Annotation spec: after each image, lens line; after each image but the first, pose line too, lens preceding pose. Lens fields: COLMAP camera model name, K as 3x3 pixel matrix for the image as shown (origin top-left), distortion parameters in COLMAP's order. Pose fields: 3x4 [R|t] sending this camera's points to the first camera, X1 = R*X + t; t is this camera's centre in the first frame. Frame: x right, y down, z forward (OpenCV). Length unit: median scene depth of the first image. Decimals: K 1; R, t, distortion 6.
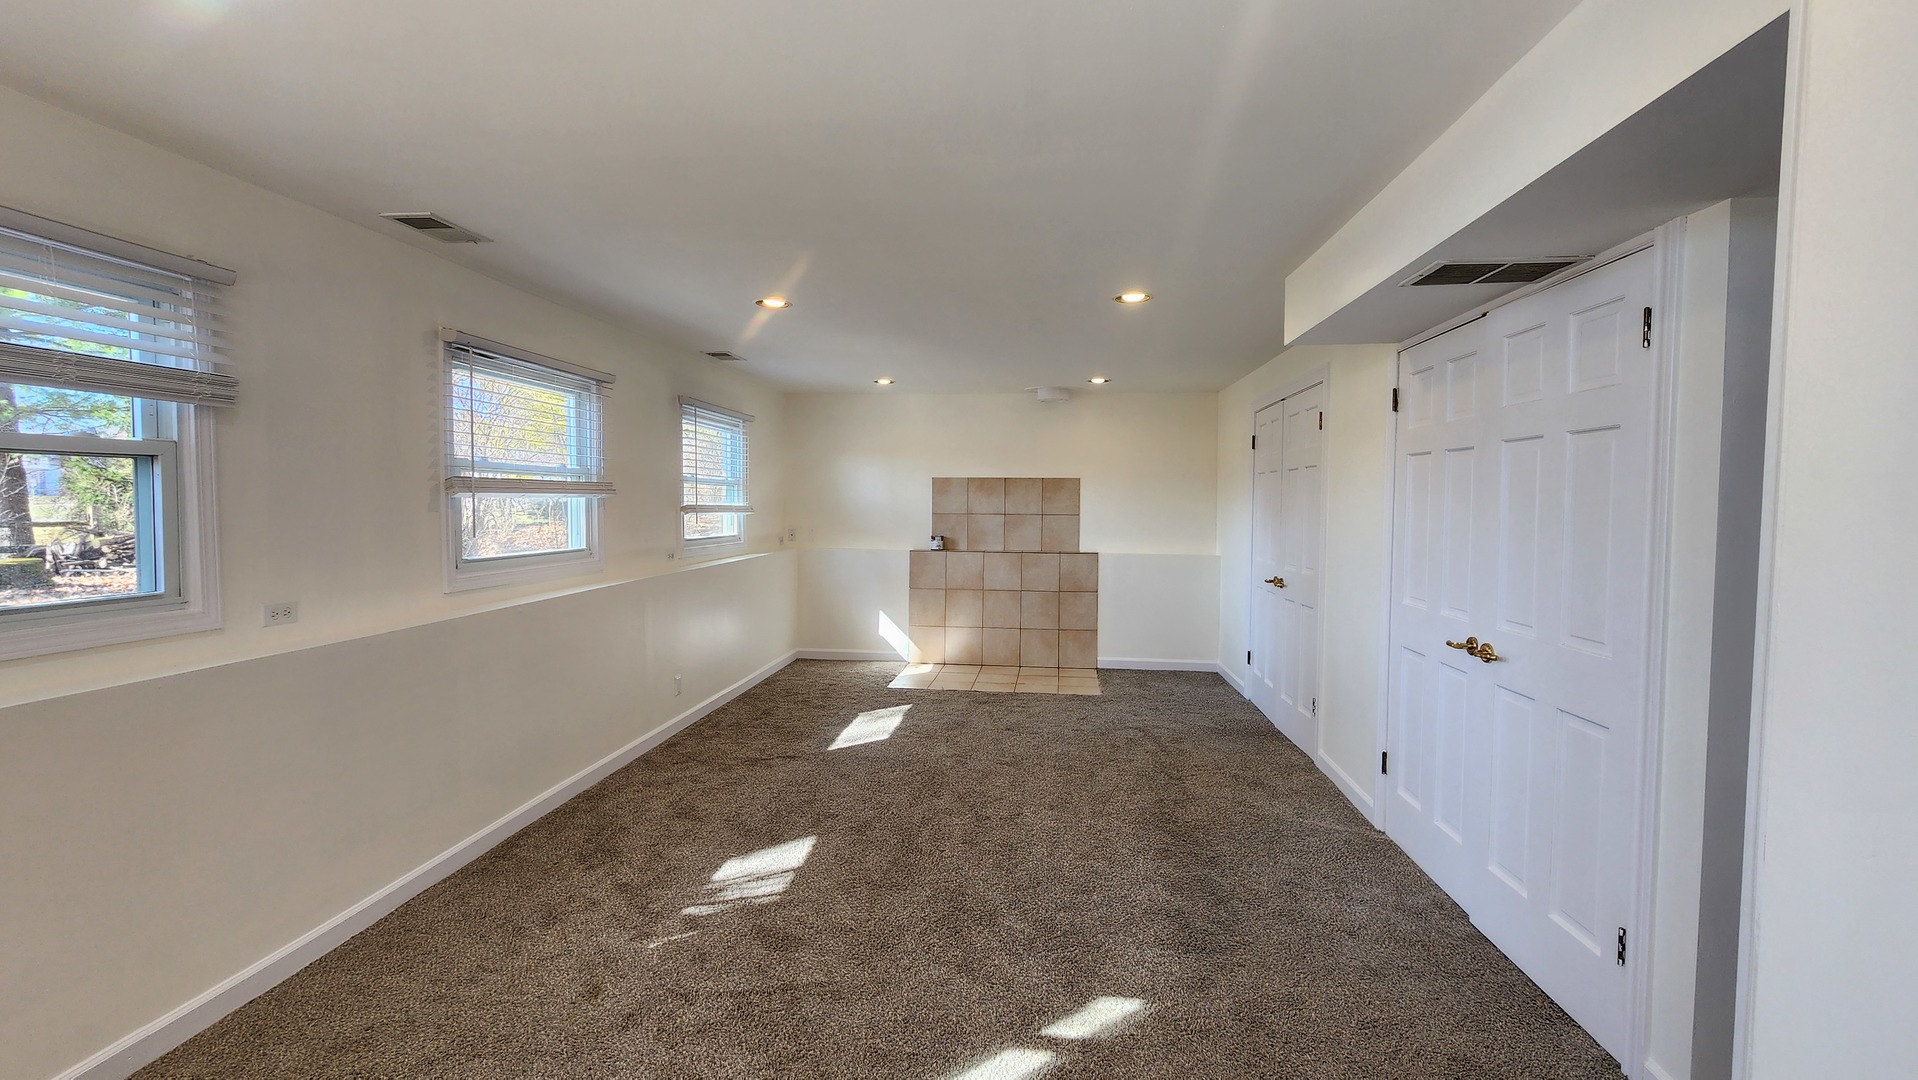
lens RADIAL K [[790.2, 0, 962.8], [0, 790.2, 531.1], [0, 0, 1]] dist [0.000037, -0.000378]
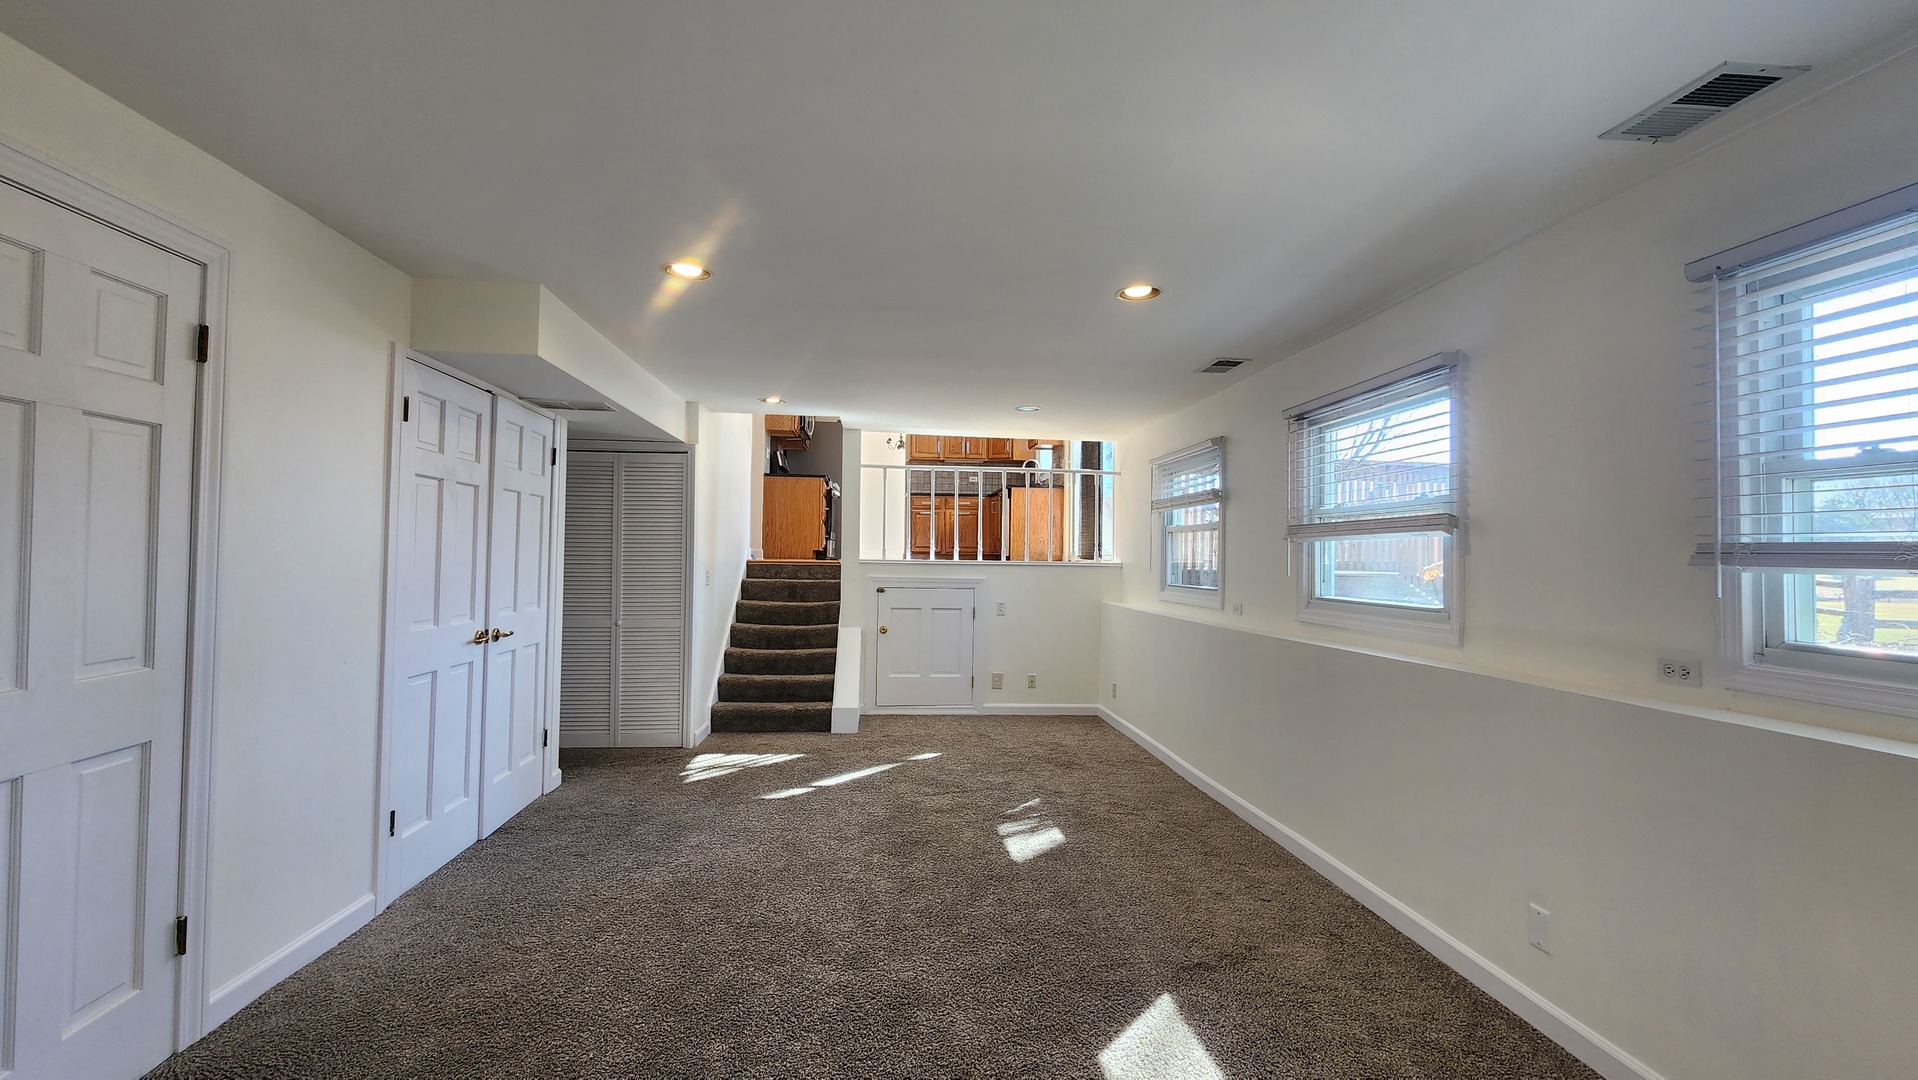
lens RADIAL K [[790.2, 0, 962.8], [0, 790.2, 531.1], [0, 0, 1]] dist [0.000037, -0.000378]
pose [[-0.977873, -0.031140, -0.206869, 0.112848], [-0.029896, 0.999511, -0.009135, -0.036401], [0.207052, -0.002748, -0.978326, 2.037916]]
